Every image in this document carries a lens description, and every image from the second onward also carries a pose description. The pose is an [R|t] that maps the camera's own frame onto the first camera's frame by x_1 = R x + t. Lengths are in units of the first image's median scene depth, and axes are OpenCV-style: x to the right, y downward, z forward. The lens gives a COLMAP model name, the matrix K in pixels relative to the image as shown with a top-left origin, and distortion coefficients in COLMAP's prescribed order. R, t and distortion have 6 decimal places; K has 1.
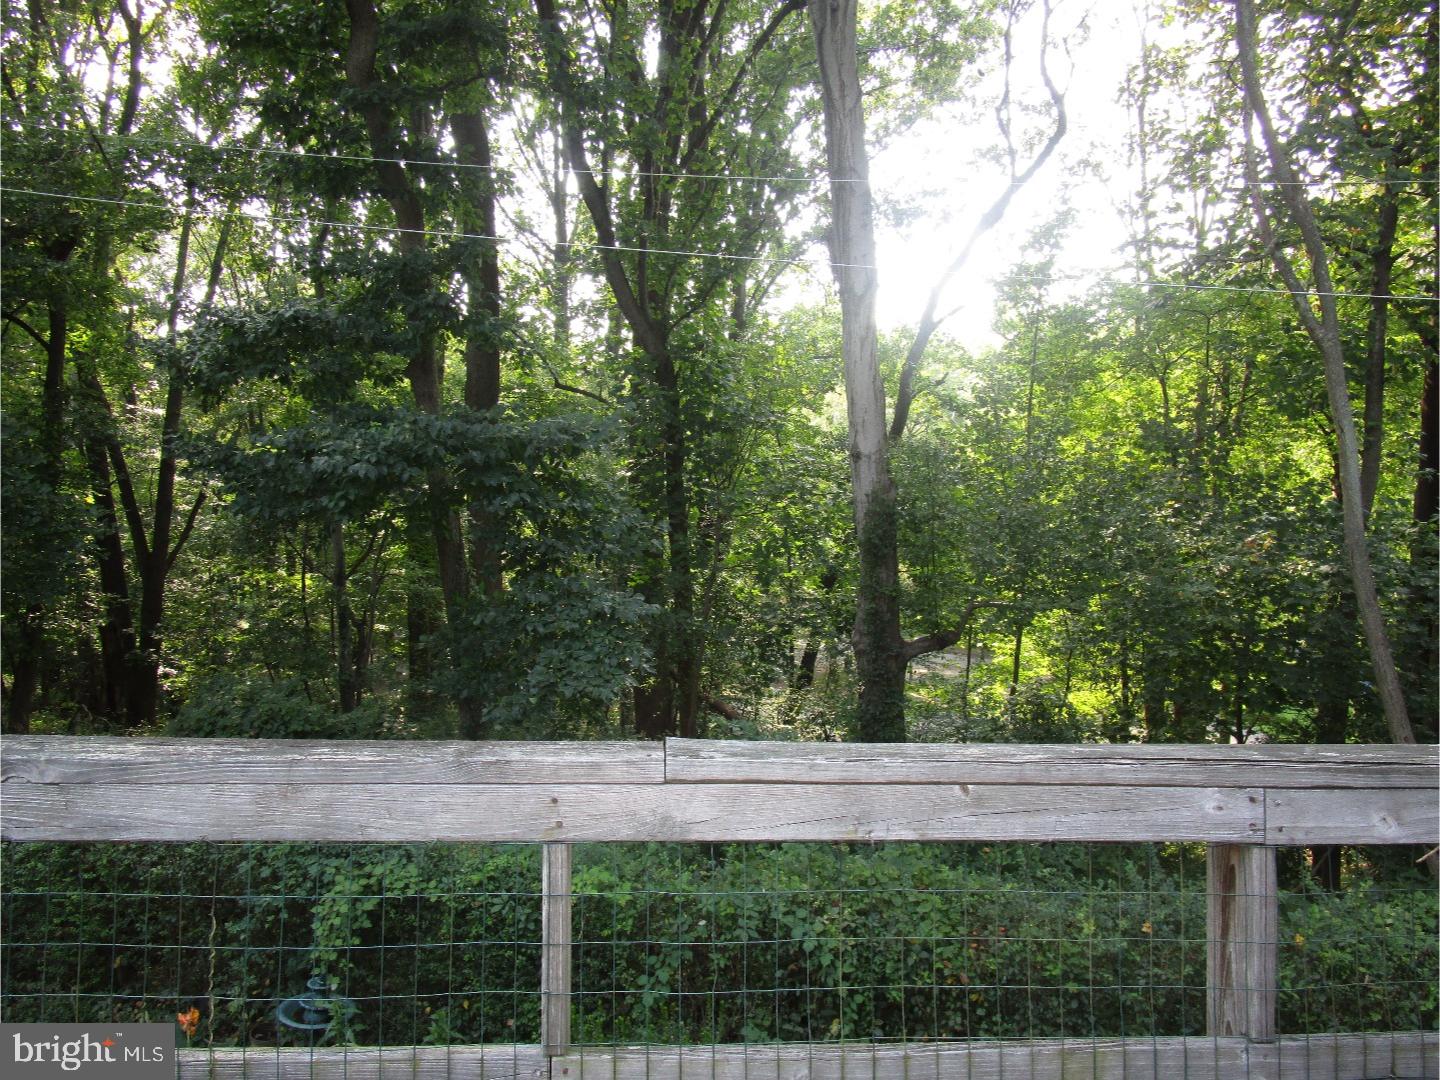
lens RADIAL K [[1011.7, 0, 720.0], [0, 1011.7, 540.0], [0, 0, 1]] dist [-0.041033, -0.000419]
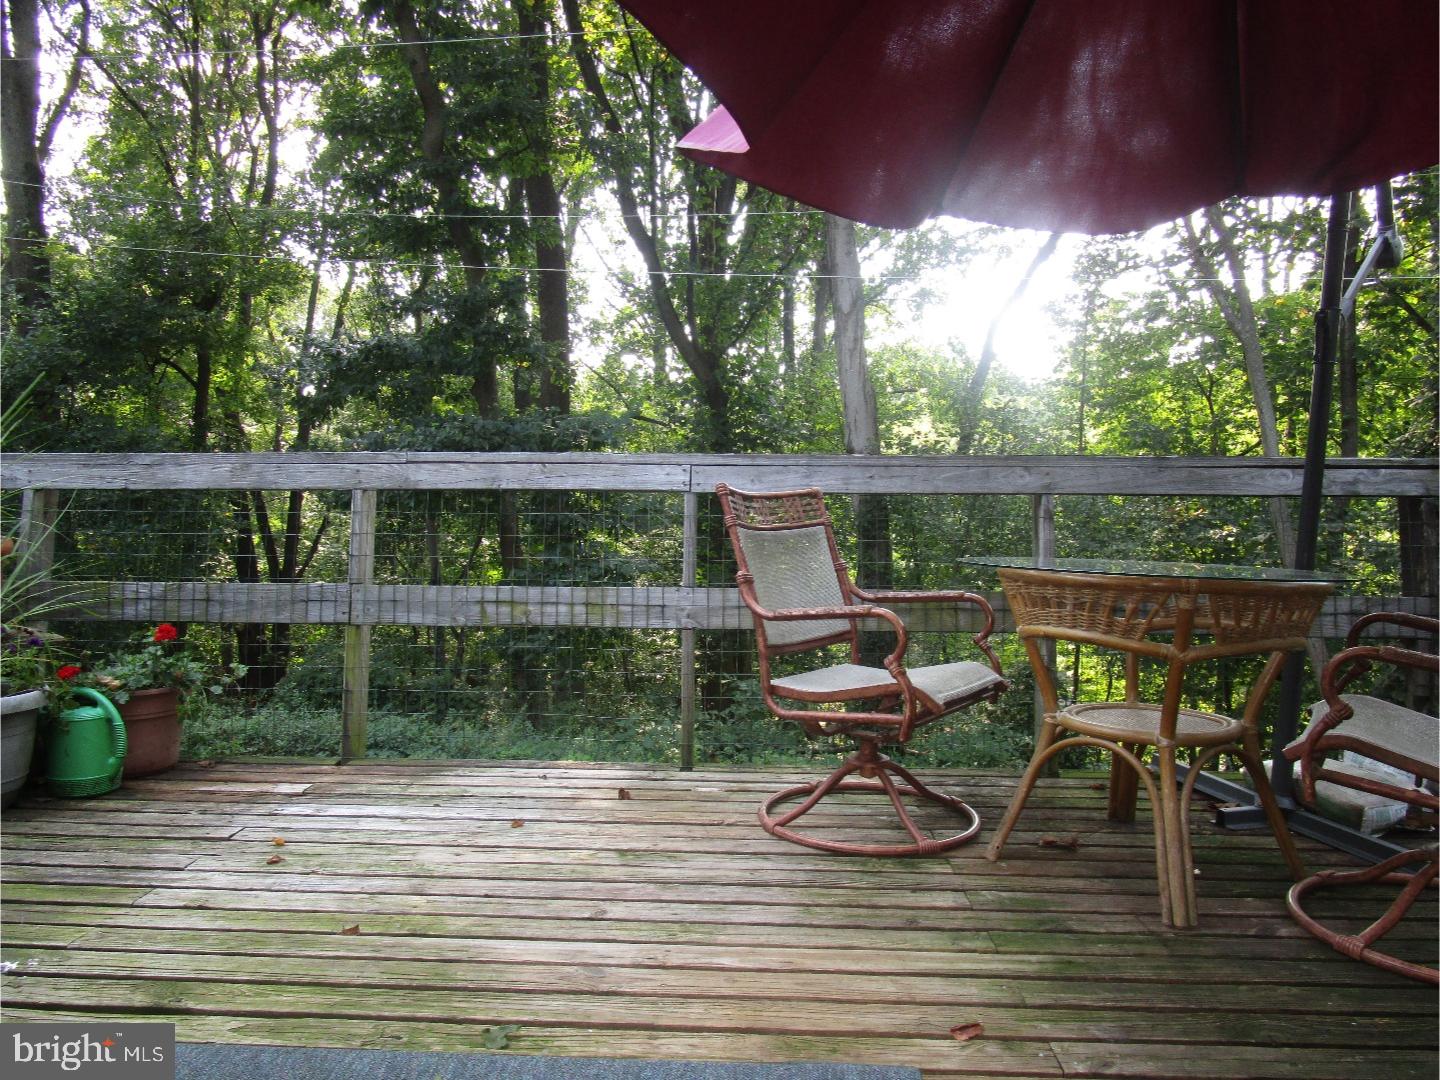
lens RADIAL K [[1011.7, 0, 720.0], [0, 1011.7, 540.0], [0, 0, 1]] dist [-0.041033, -0.000419]
pose [[0.992714, -0.012405, -0.119850, 0.098967], [0.006268, 0.998656, -0.051445, 0.059191], [0.120327, 0.050319, 0.991458, -0.120680]]
